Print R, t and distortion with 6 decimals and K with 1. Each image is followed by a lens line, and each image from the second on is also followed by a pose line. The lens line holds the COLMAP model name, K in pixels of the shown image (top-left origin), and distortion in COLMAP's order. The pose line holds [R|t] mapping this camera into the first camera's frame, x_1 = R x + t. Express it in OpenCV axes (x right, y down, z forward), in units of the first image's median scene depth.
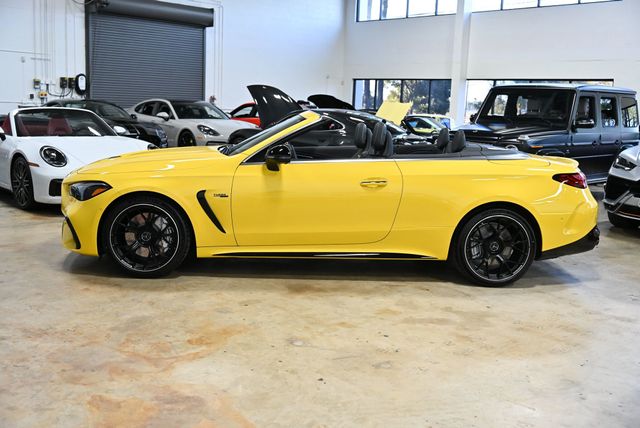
lens RADIAL K [[654.6, 0, 319.6], [0, 654.6, 226.9], [0, 0, 1]] dist [-0.002408, 0.000000]
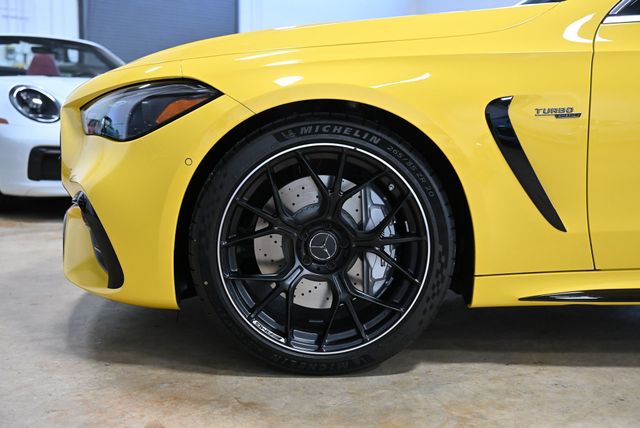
lens RADIAL K [[779.5, 0, 336.7], [0, 779.5, 234.0], [0, 0, 1]] dist [-0.005364, 0.000000]
pose [[0.999714, -0.018003, -0.015765, -0.245495], [0.017606, 0.999534, -0.024935, 0.017927], [0.016206, 0.024650, 0.999565, 0.596471]]
